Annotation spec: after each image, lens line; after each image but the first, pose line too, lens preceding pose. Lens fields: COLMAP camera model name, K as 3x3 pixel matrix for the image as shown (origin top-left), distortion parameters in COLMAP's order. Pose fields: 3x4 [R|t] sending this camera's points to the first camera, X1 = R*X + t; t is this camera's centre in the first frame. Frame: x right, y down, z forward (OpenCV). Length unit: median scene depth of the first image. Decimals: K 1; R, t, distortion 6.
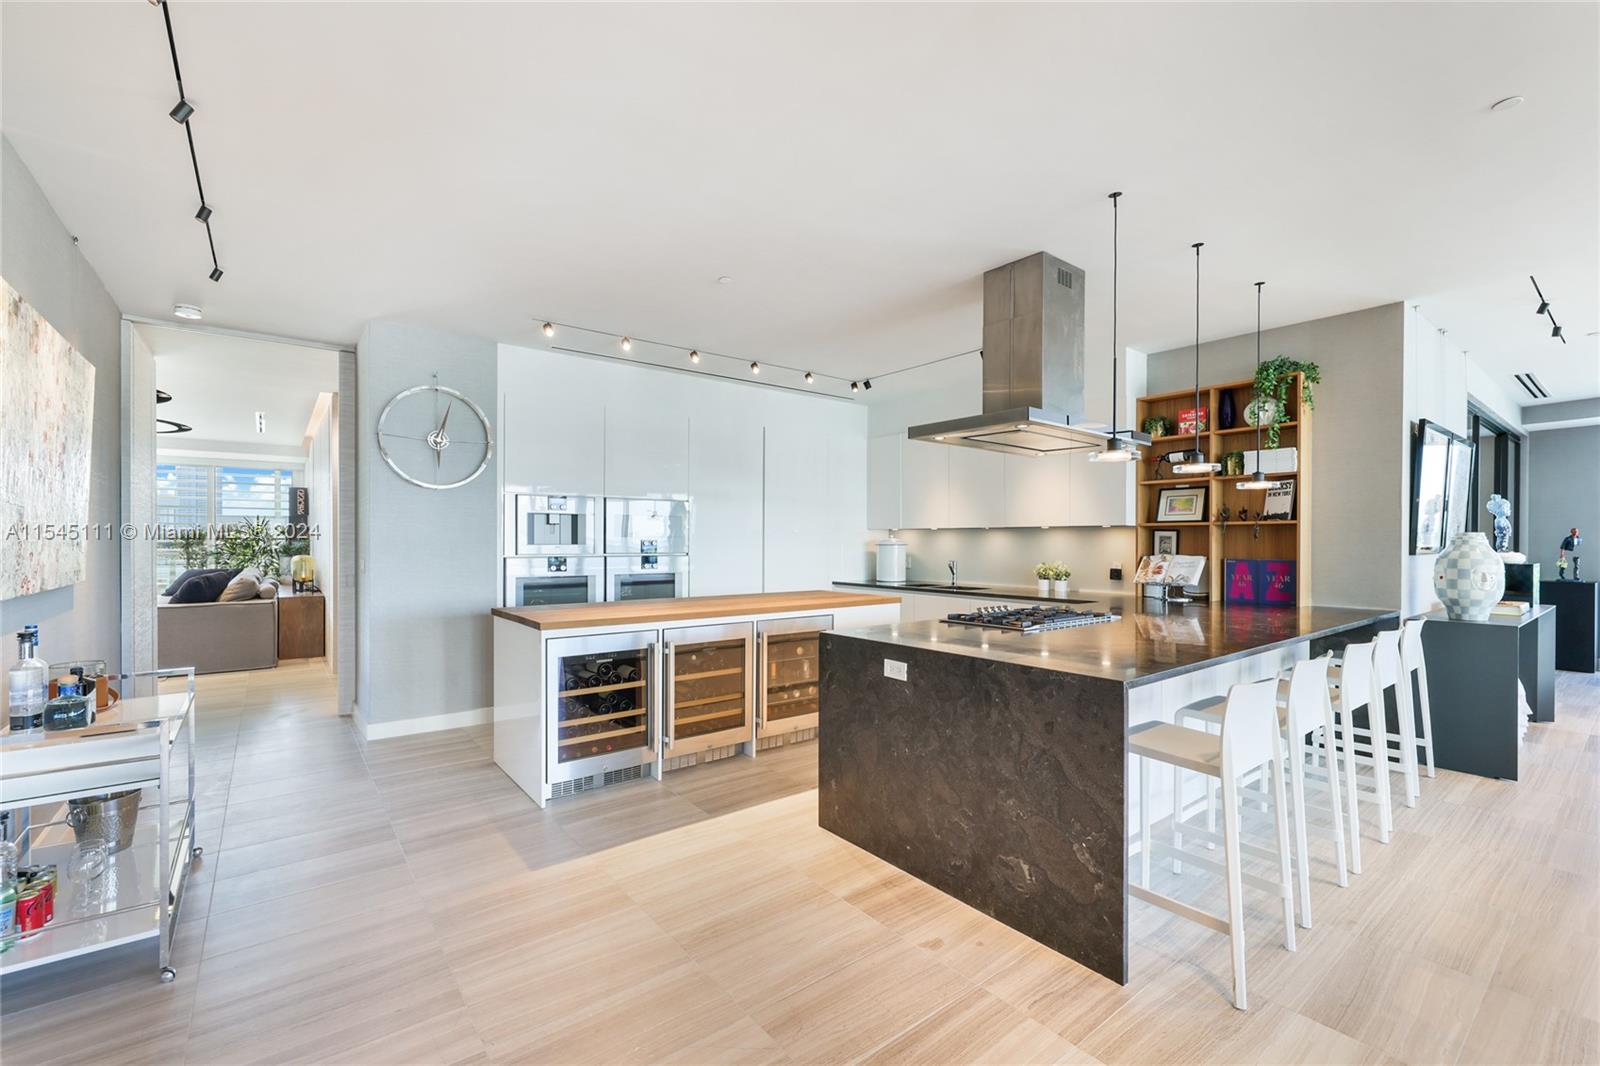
lens RADIAL K [[678.2, 0, 807.7], [0, 678.2, 542.0], [0, 0, 1]] dist [-0.002582, 0.001010]
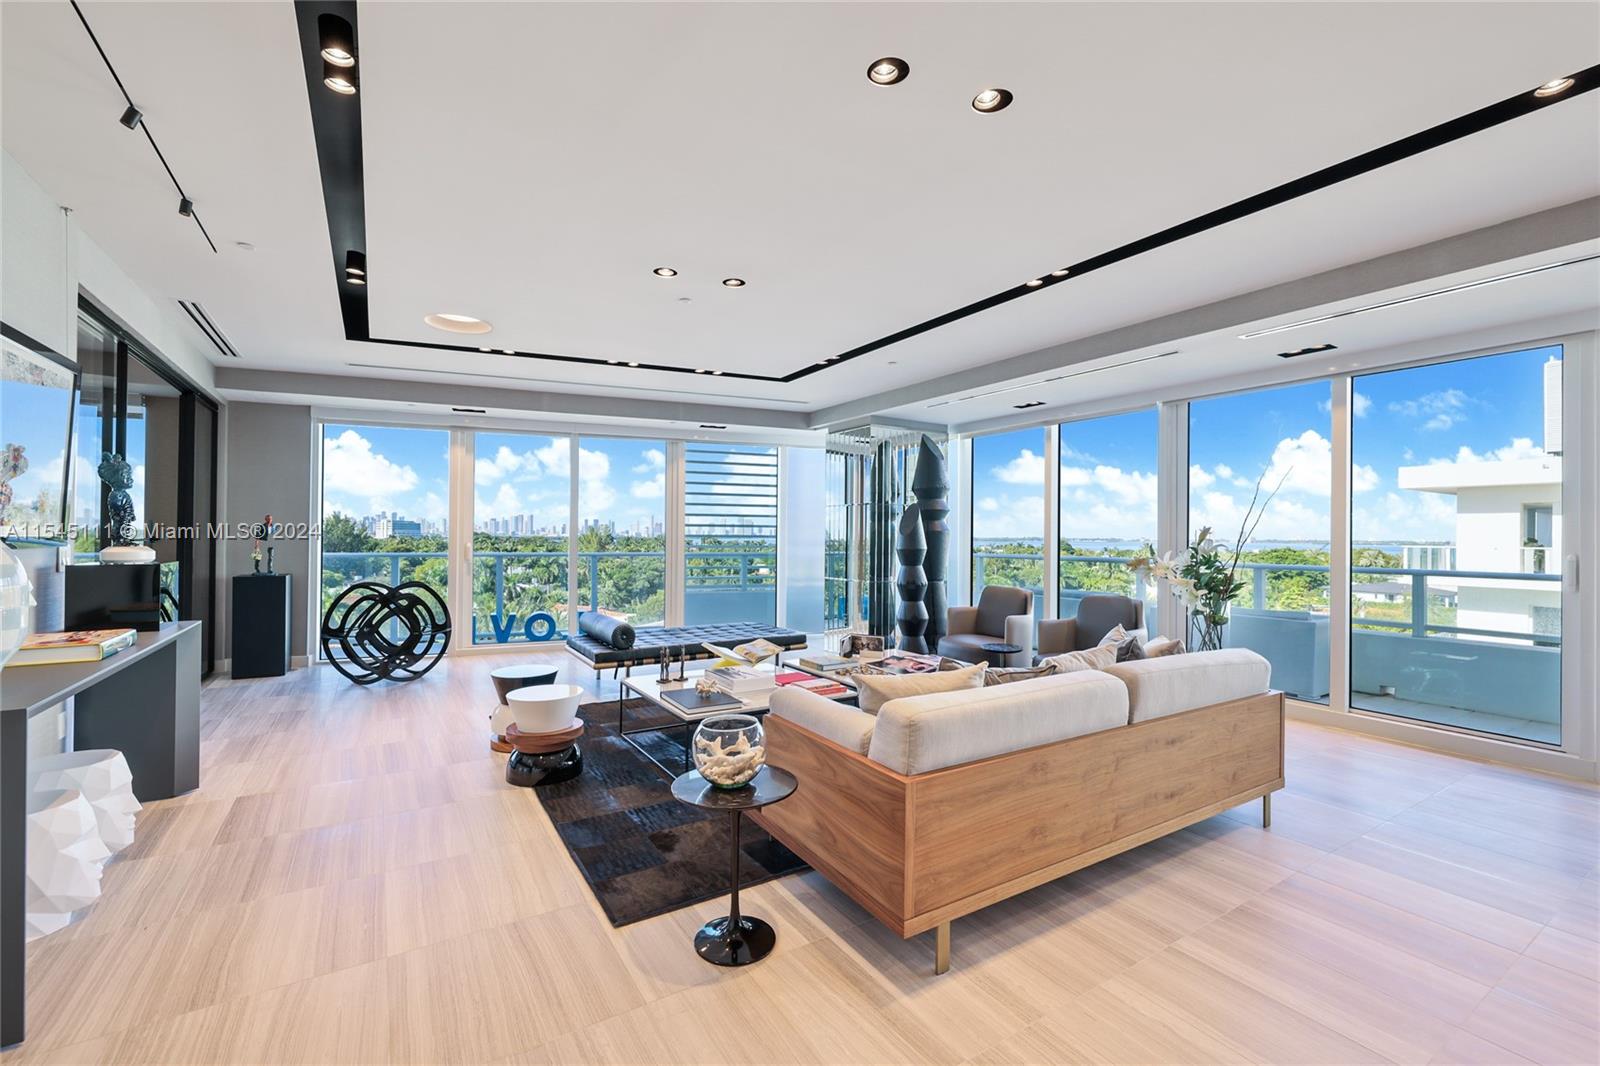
lens RADIAL K [[678.2, 0, 783.0], [0, 678.2, 539.3], [0, 0, 1]] dist [-0.002582, 0.001010]
pose [[0.125619, -0.006870, 0.992055, 0.549955], [-0.005858, 0.999953, 0.007666, 0.001181], [-0.992061, -0.006774, 0.125573, 0.358555]]
